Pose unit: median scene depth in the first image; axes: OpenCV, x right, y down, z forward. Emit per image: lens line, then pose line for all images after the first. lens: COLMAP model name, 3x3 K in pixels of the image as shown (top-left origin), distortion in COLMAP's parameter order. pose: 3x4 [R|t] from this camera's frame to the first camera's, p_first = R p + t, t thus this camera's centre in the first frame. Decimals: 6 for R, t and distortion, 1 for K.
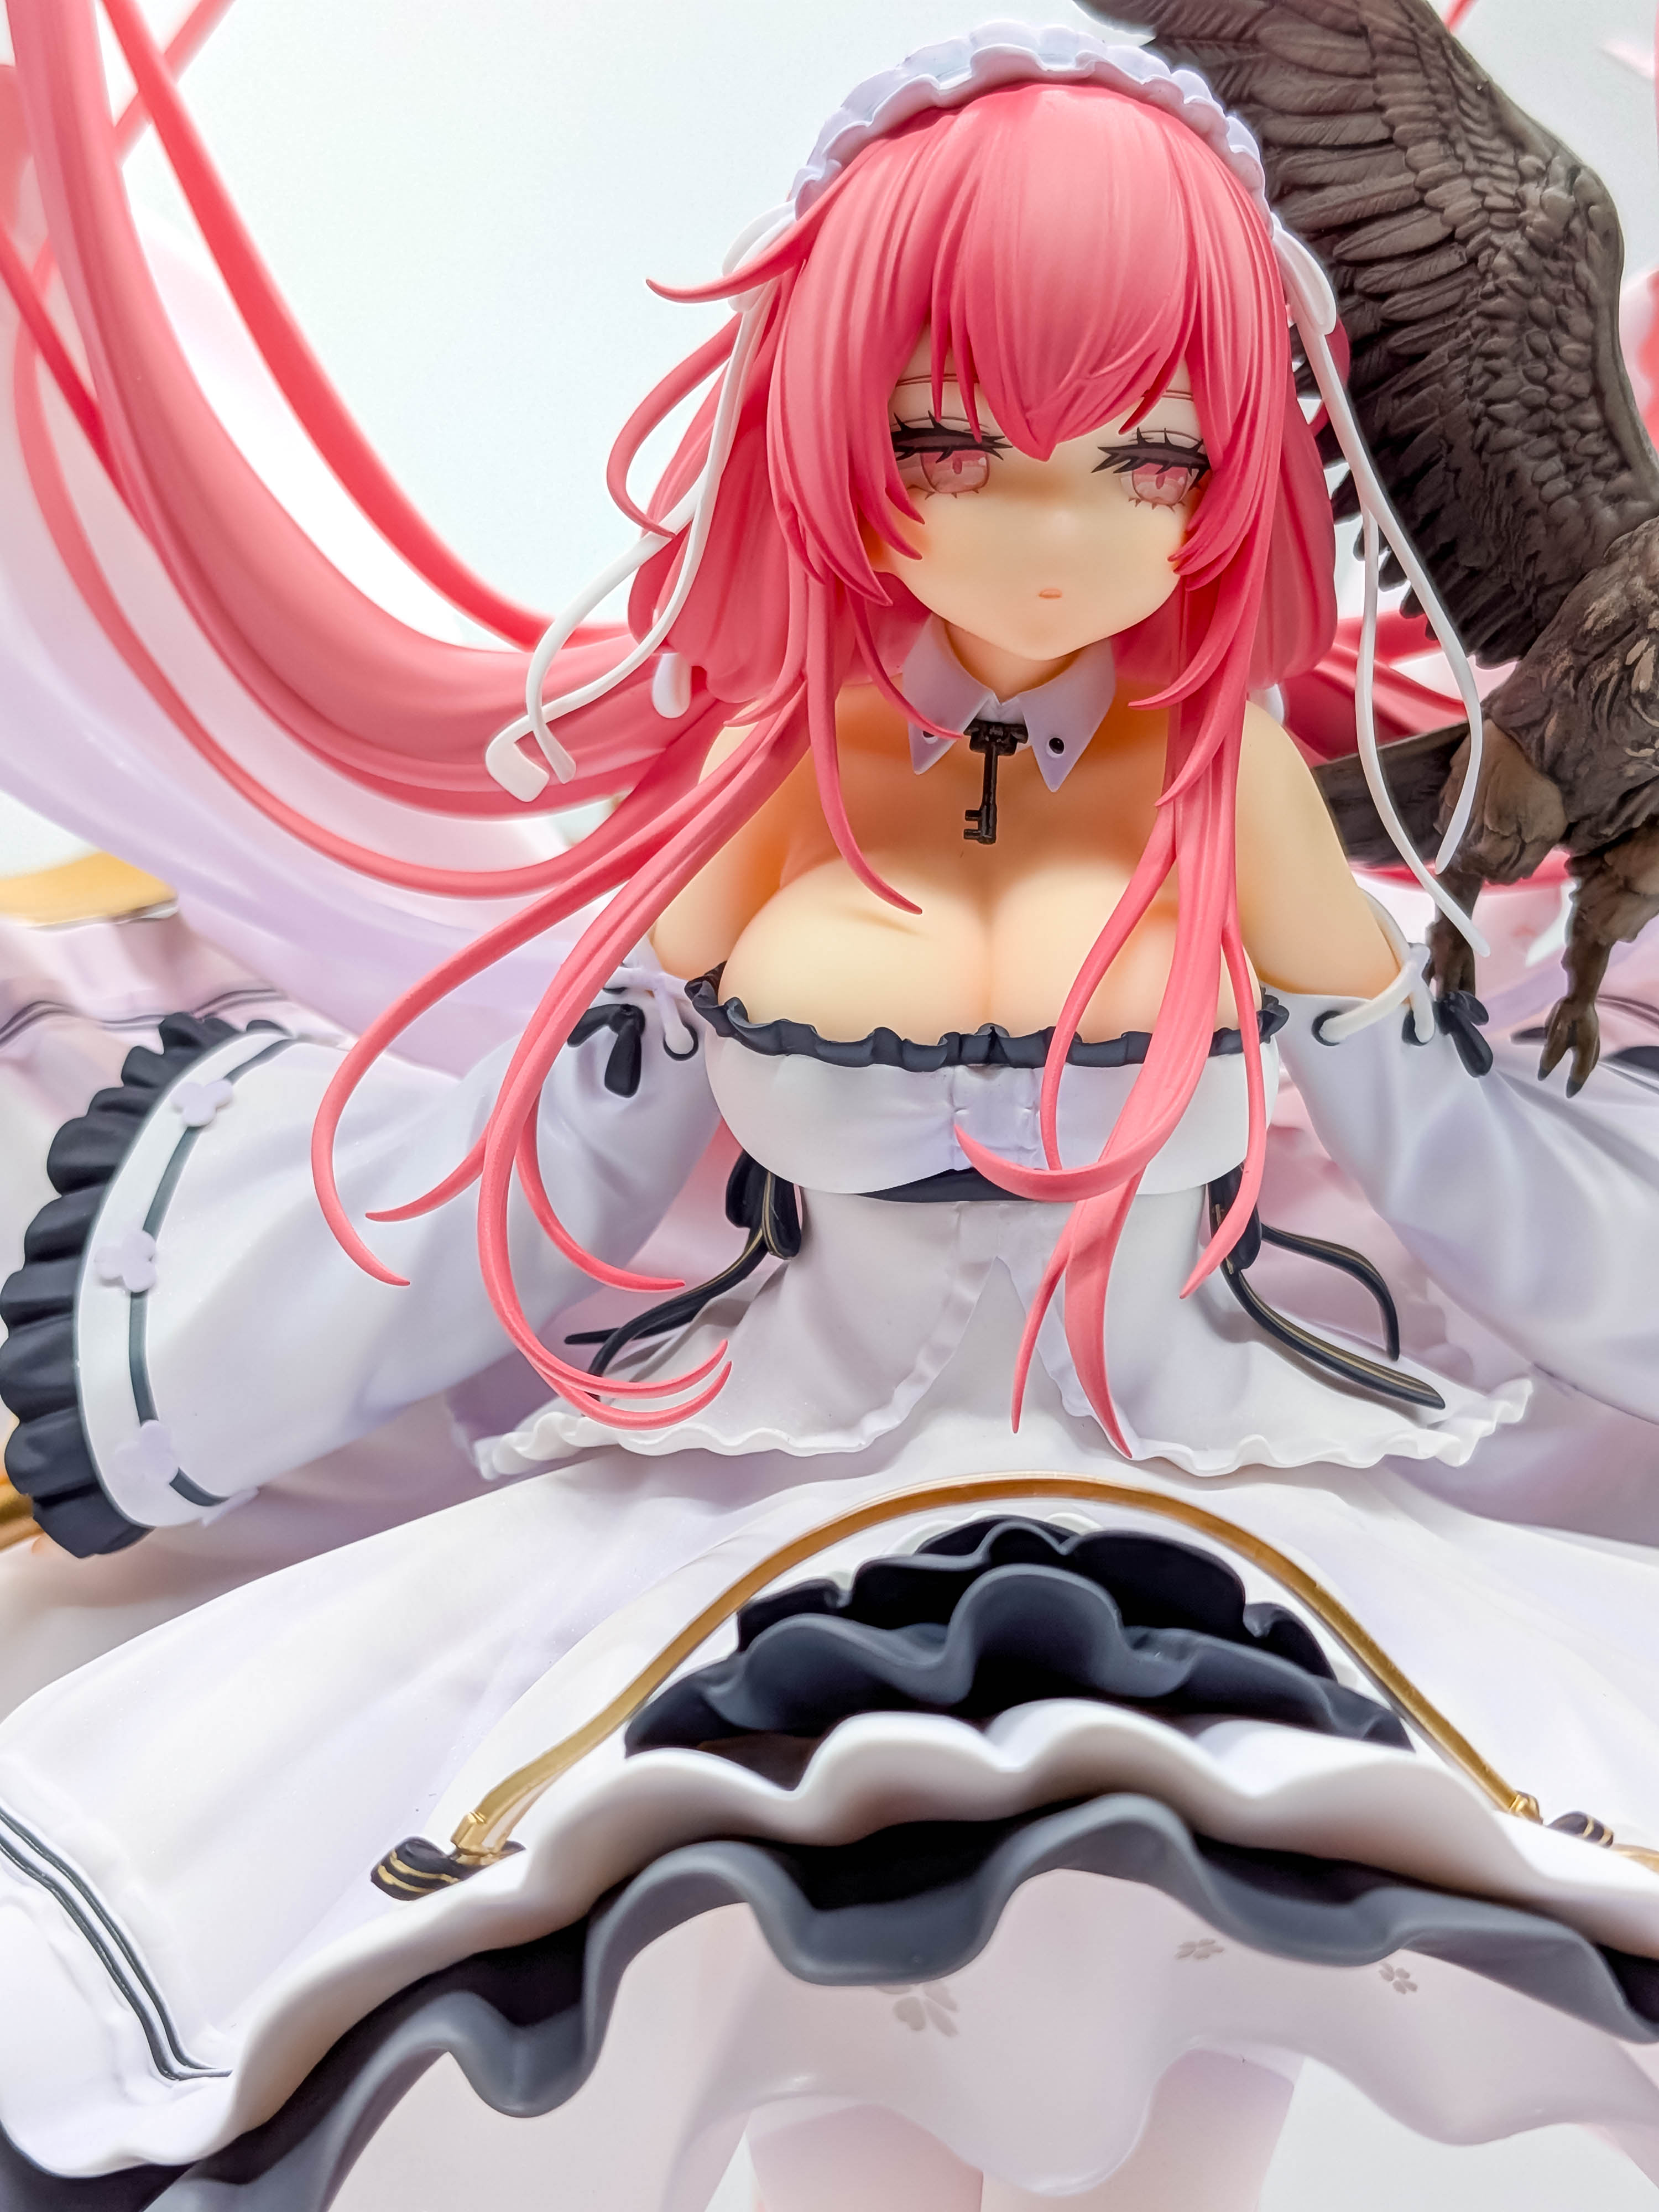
lens RADIAL K [[3326.1, 0, 828.3], [0, 3326.1, 1121.8], [0, 0, 1]] dist [0.062219, 0.000000]
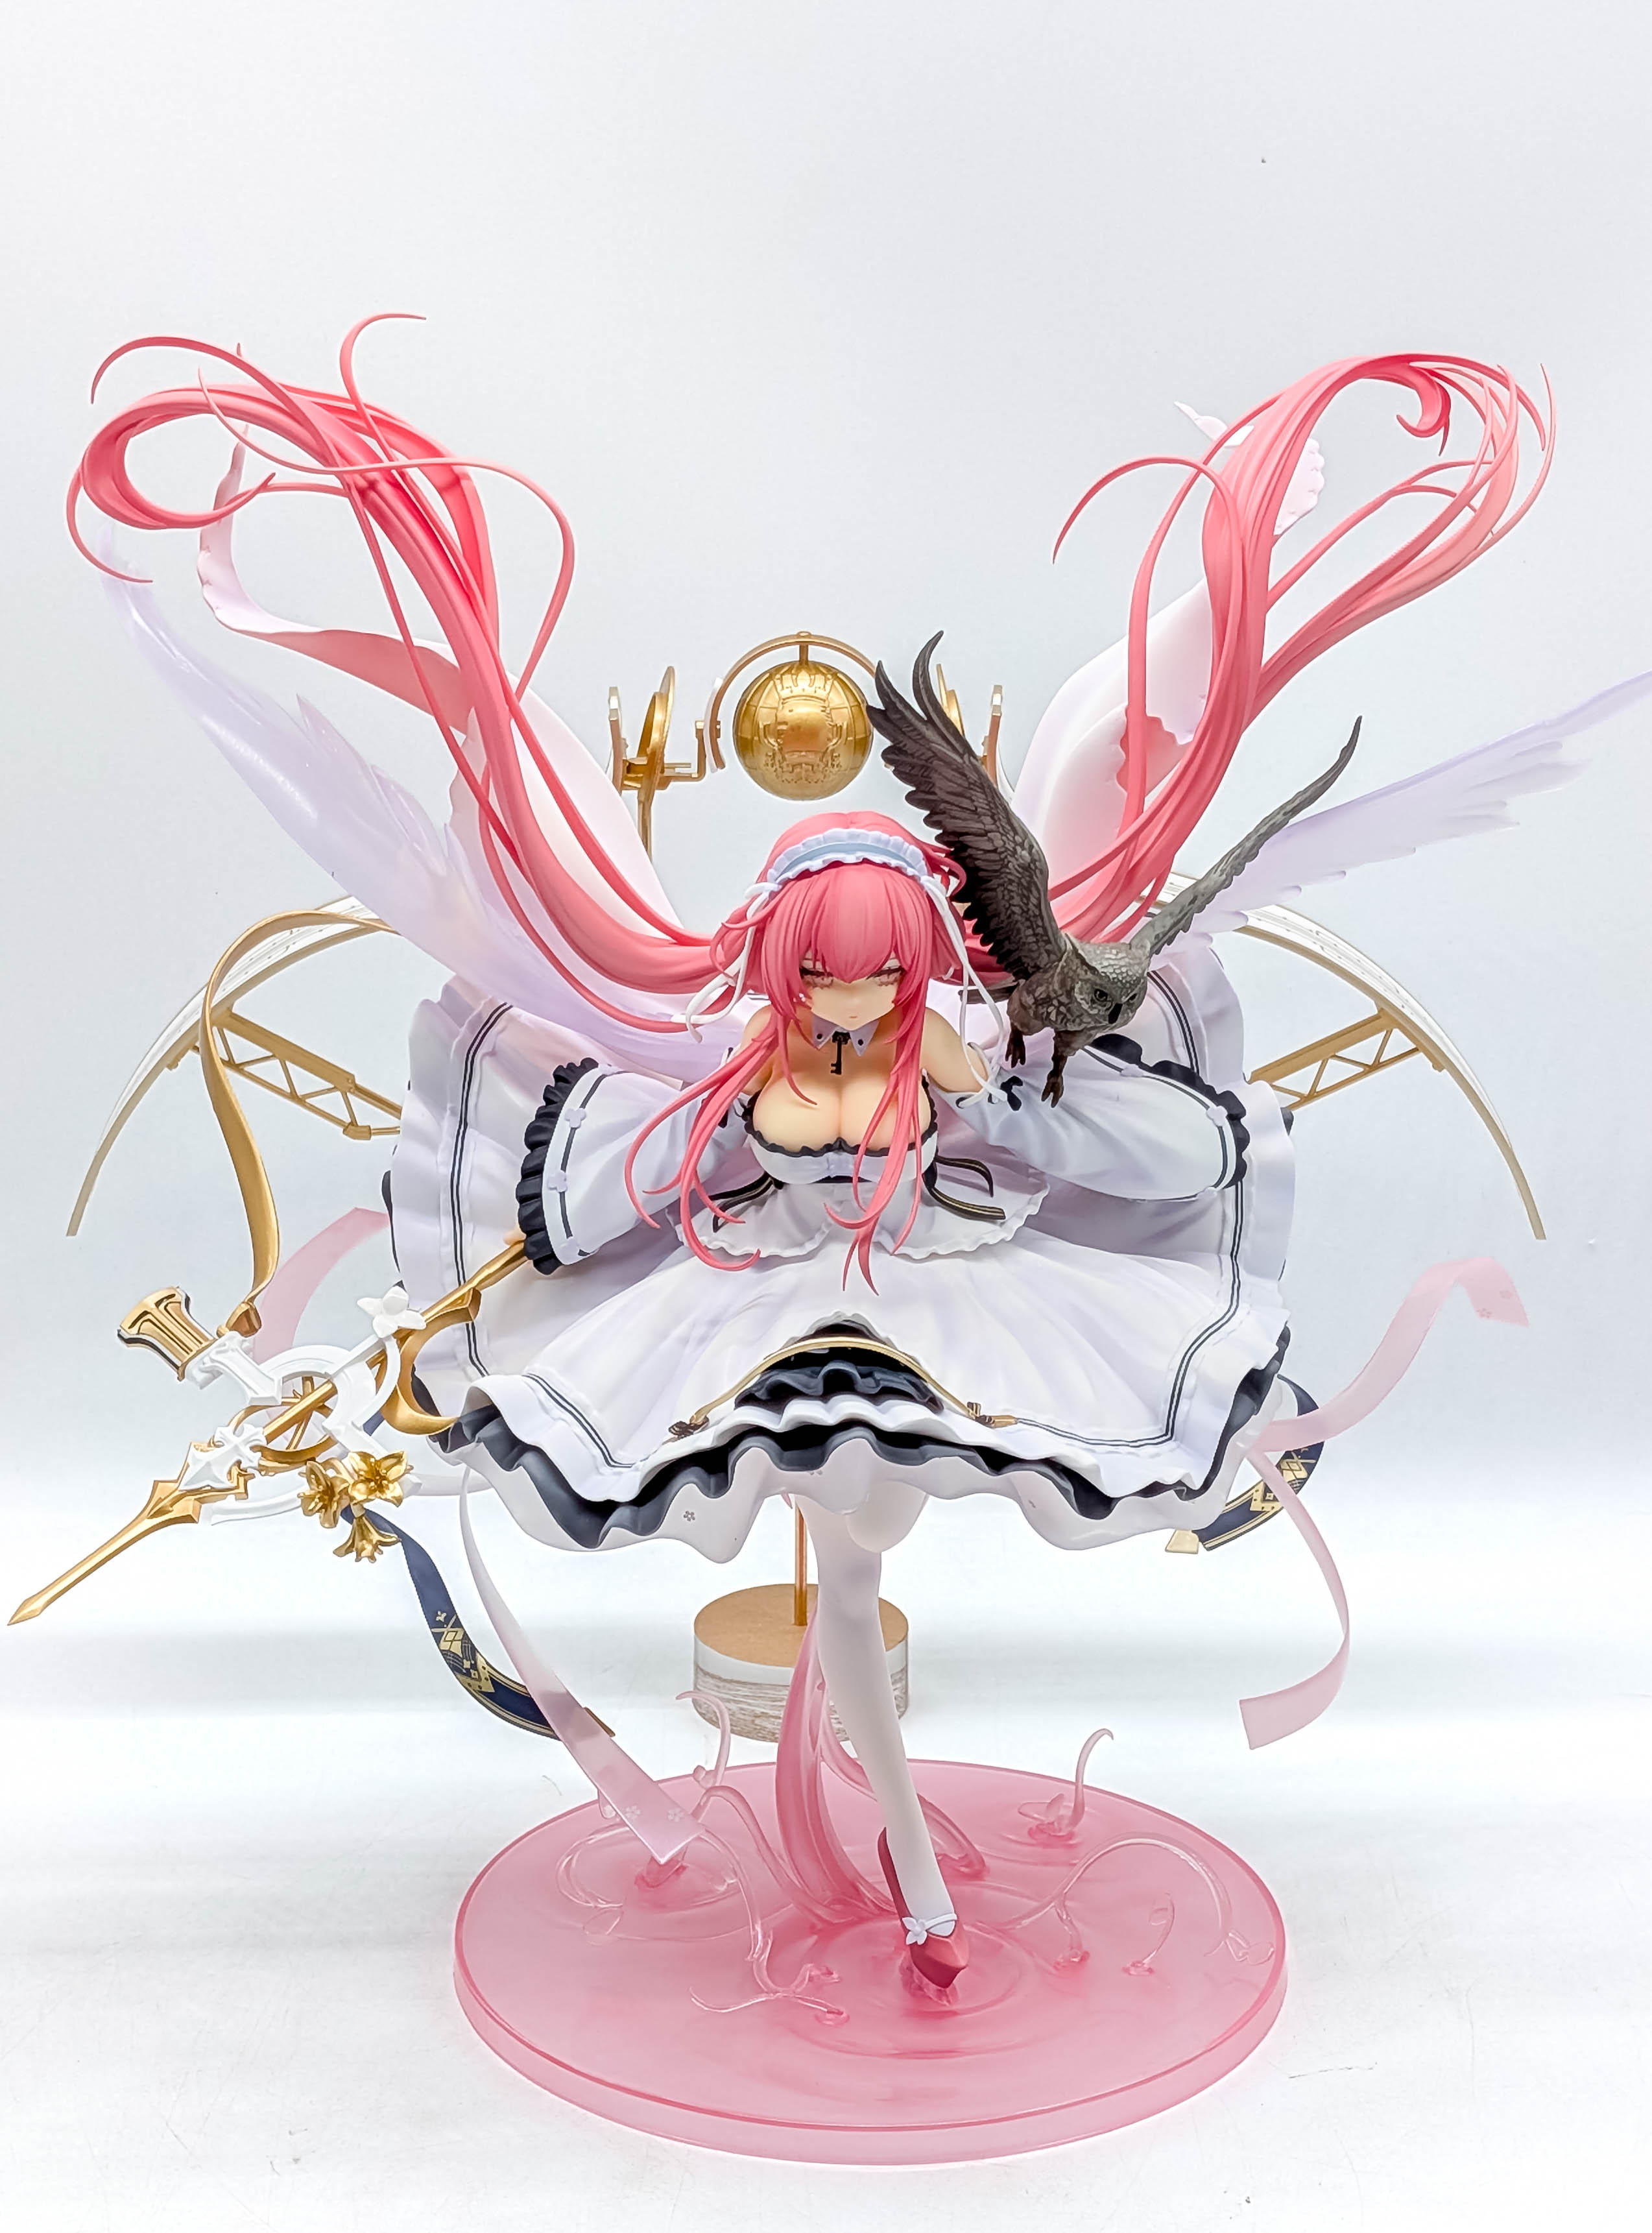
lens RADIAL K [[3917.7, 0, 683.8], [0, 3917.7, 1313.0], [0, 0, 1]] dist [0.069104, 0.000000]
pose [[0.997307, -0.019725, -0.070643, 0.151869], [0.045688, 0.920536, 0.387976, -1.252873], [0.057376, -0.390159, 0.918958, -2.342644]]
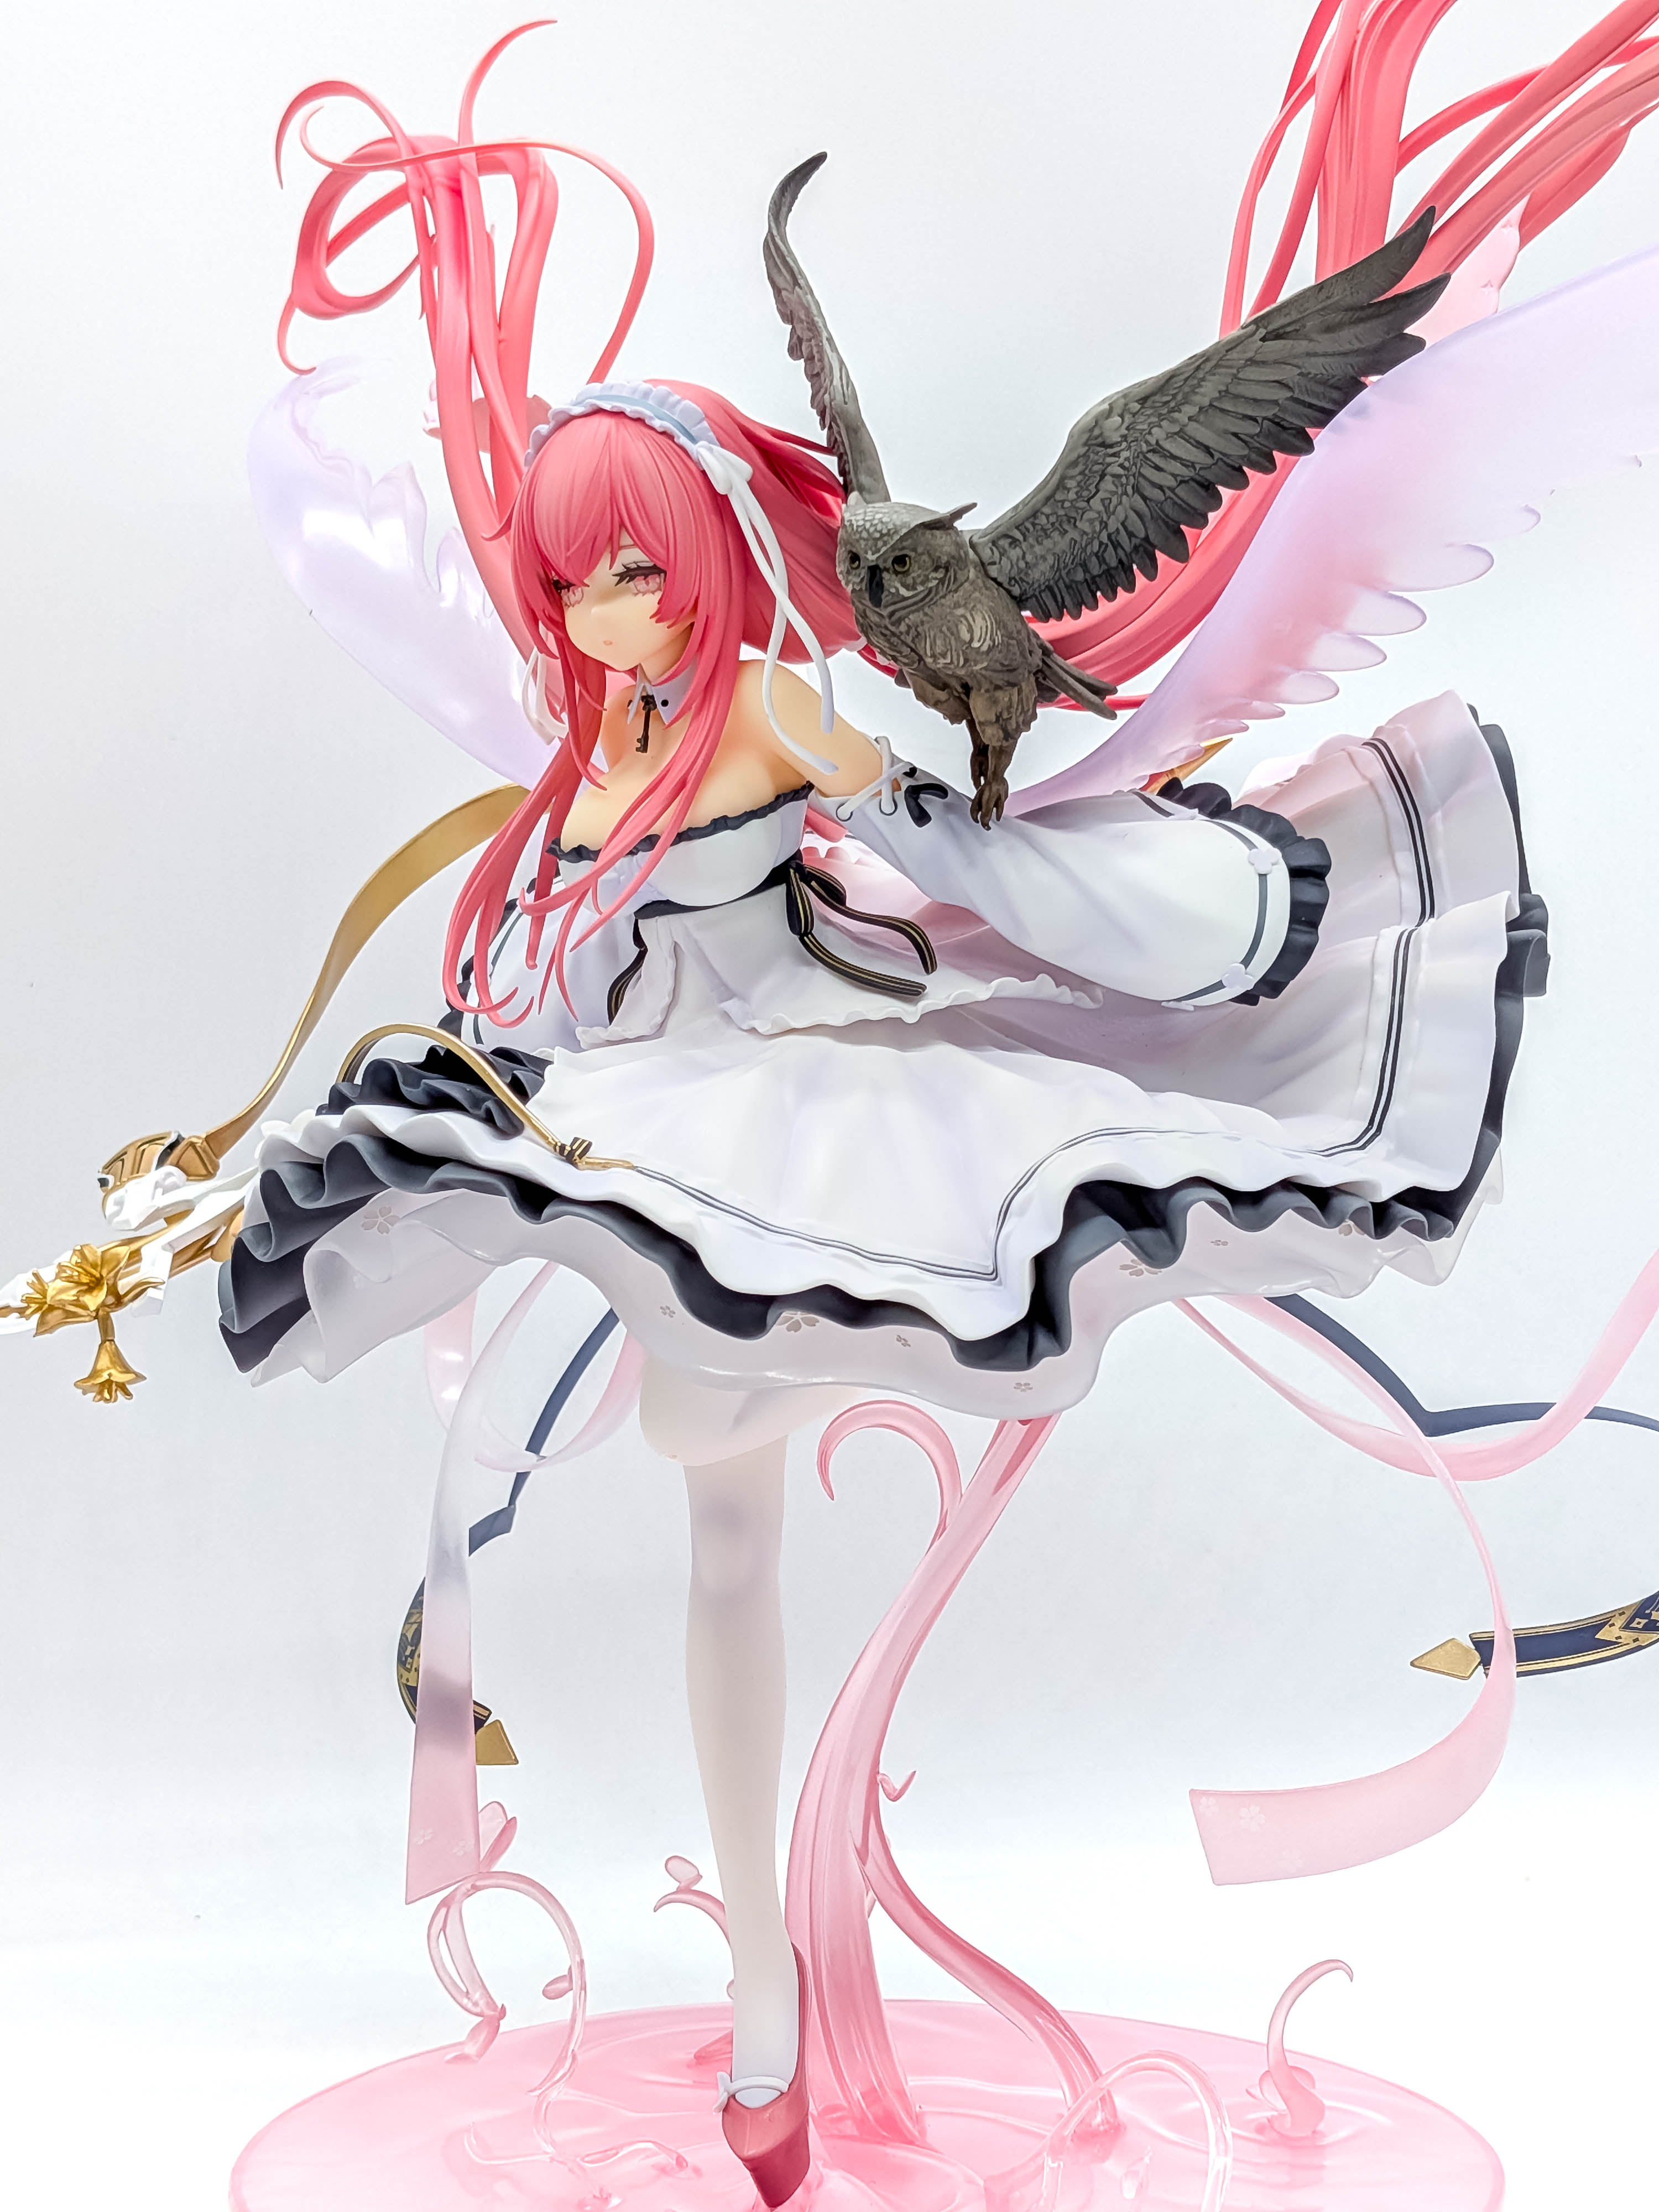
lens RADIAL K [[3326.1, 0, 832.1], [0, 3326.1, 1106.9], [0, 0, 1]] dist [0.062219, 0.000000]
pose [[0.728422, -0.058497, -0.682627, 1.575887], [0.096599, 0.995164, 0.017801, 0.117930], [0.678285, -0.078907, 0.730550, -0.520461]]
